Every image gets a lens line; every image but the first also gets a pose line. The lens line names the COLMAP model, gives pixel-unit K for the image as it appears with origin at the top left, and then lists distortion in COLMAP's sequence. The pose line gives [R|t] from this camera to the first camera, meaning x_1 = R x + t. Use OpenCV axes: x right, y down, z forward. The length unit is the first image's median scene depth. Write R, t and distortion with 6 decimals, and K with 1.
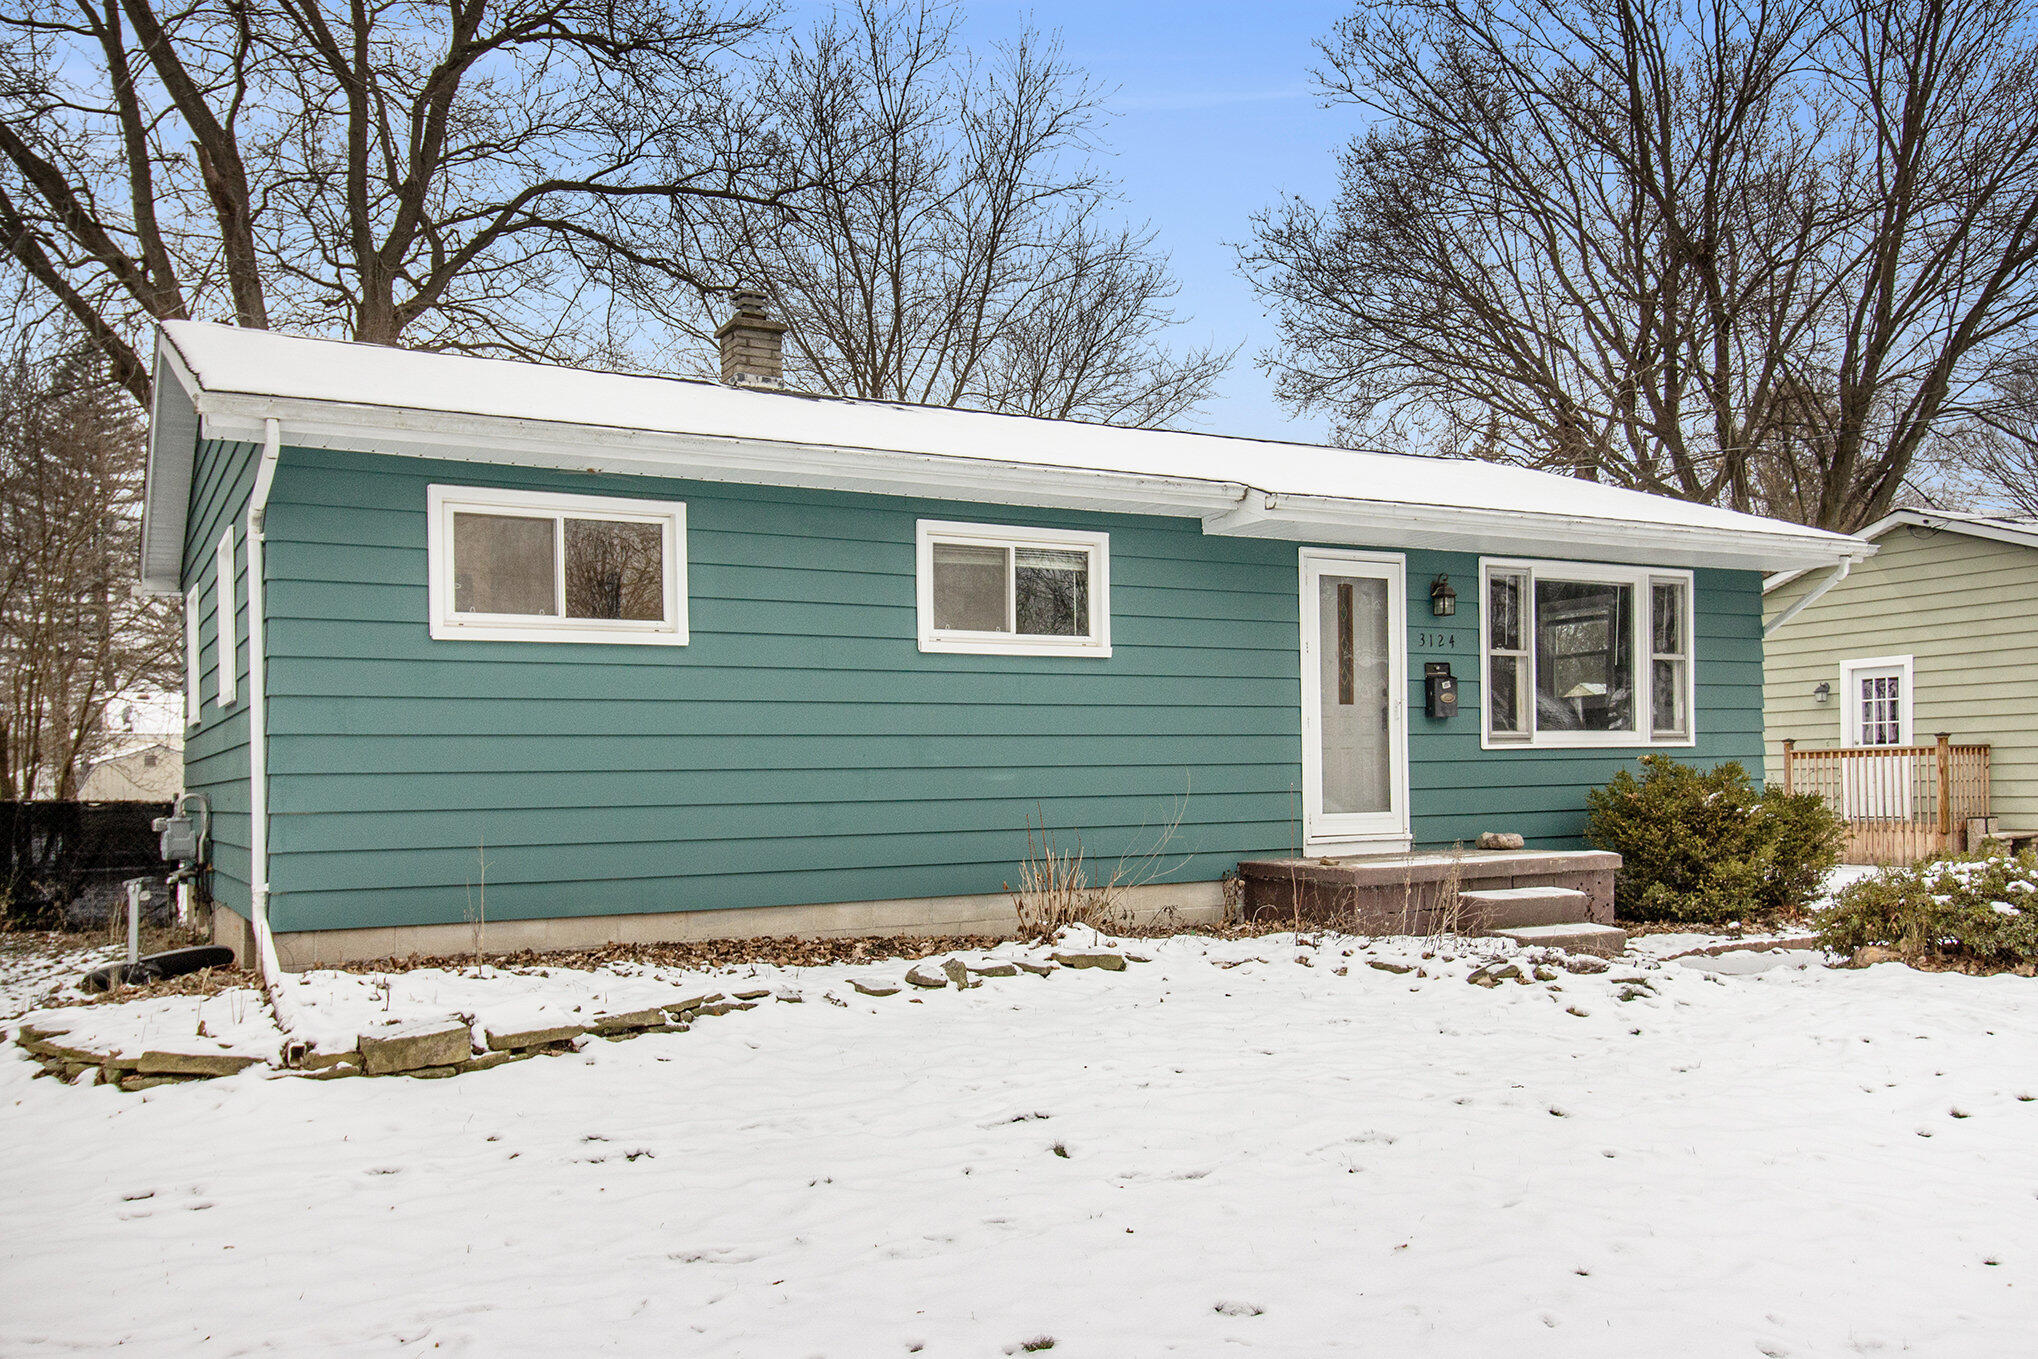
lens RADIAL K [[1649.0, 0, 1041.7], [0, 1649.0, 763.3], [0, 0, 1]] dist [0.039274, -0.016249]
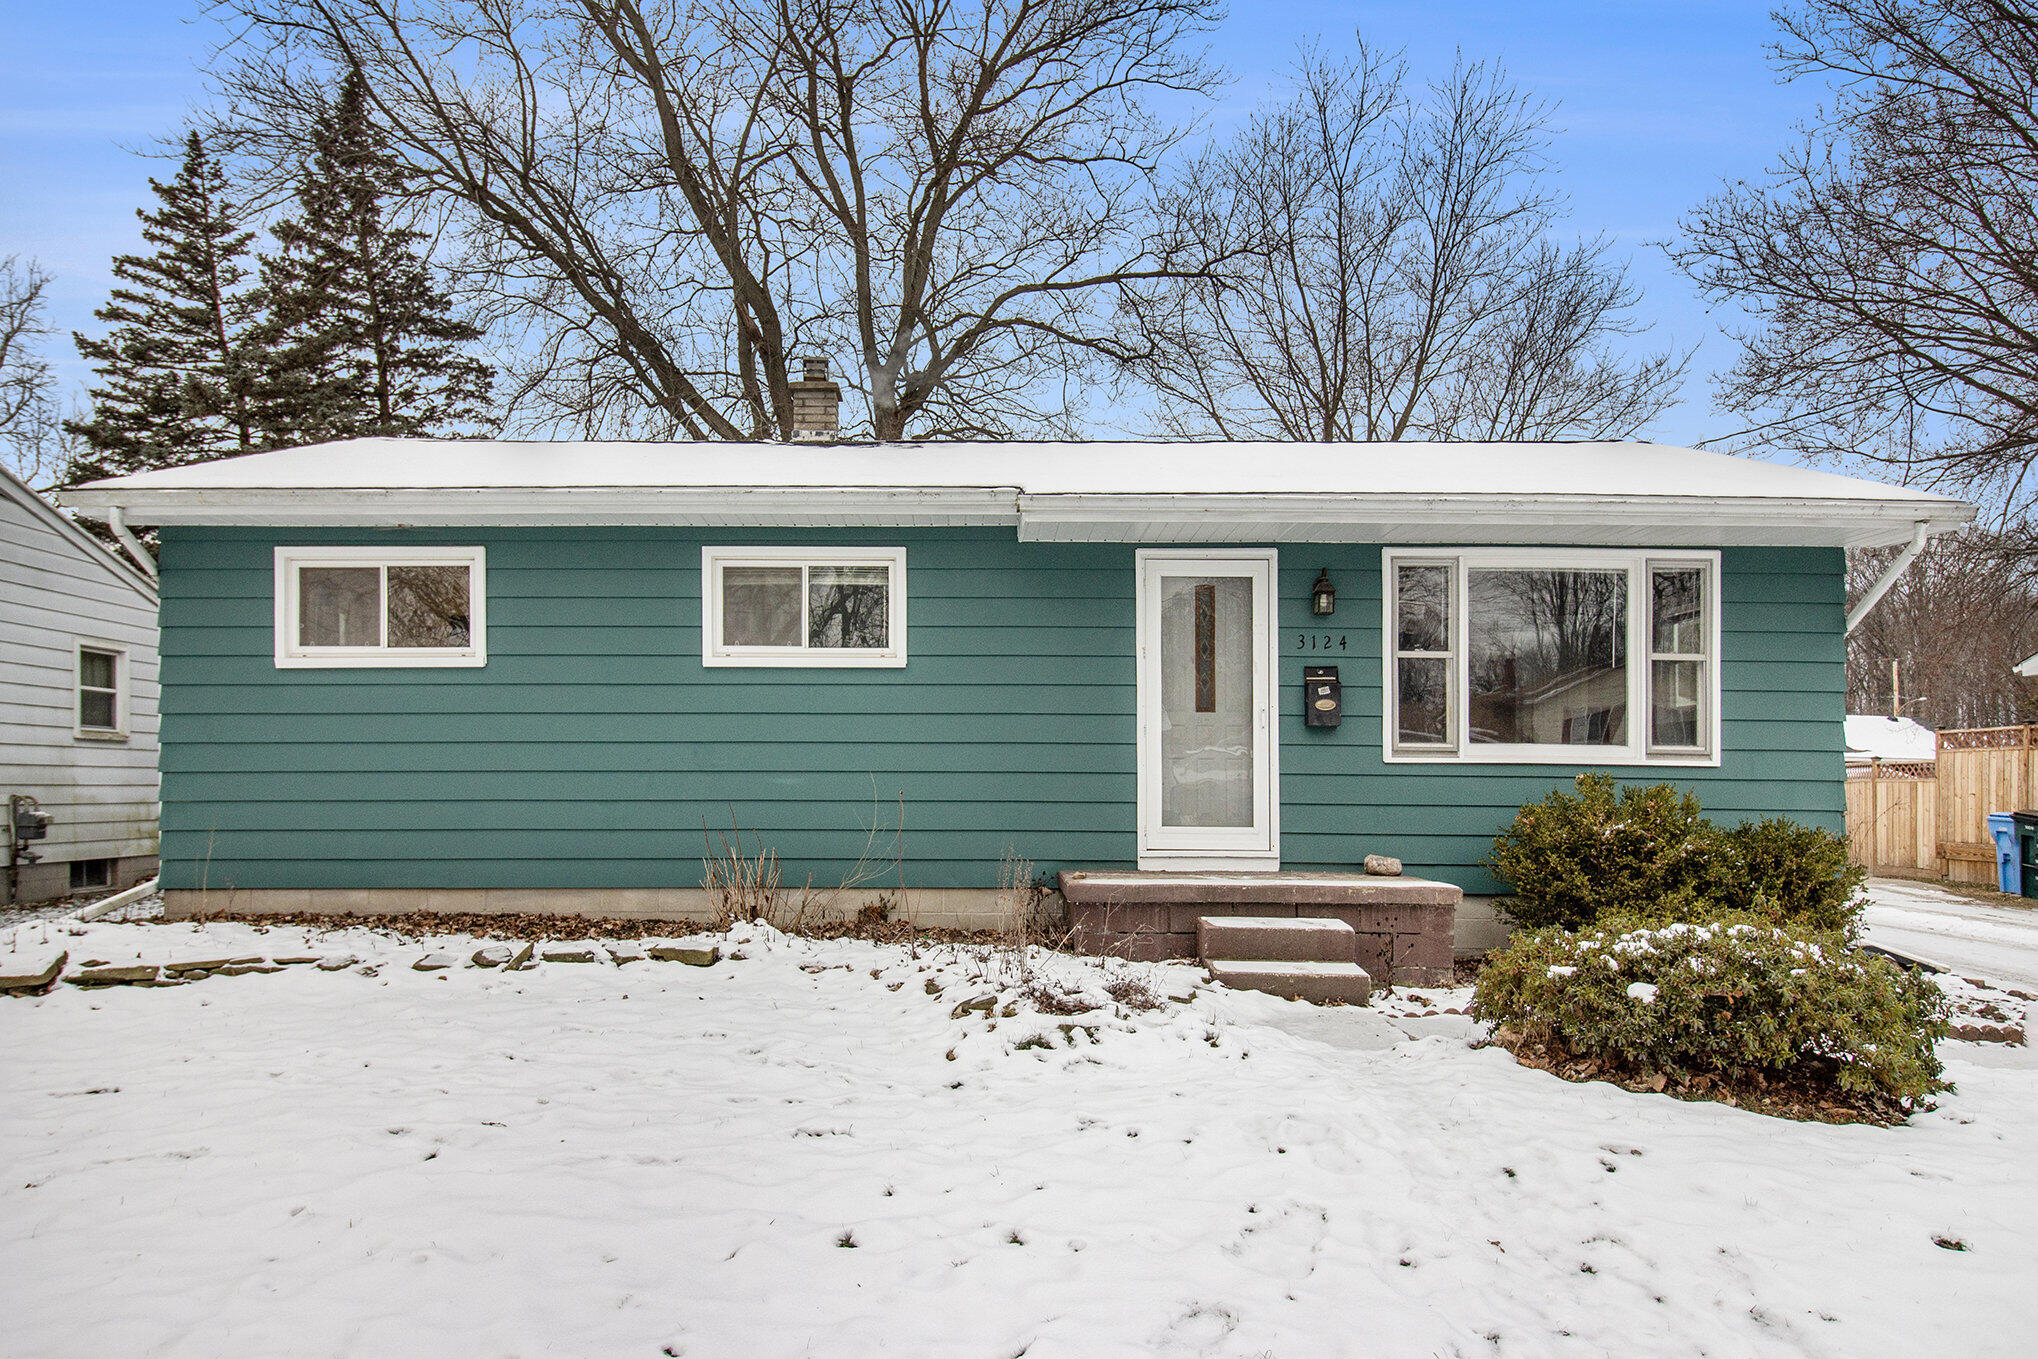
lens RADIAL K [[1401.3, 0, 1040.0], [0, 1401.3, 816.8], [0, 0, 1]] dist [-0.025885, 0.007369]
pose [[0.867106, 0.030370, -0.497197, 0.513462], [-0.014615, 0.999261, 0.035549, -0.003257], [0.497909, -0.023558, 0.866909, 0.259257]]
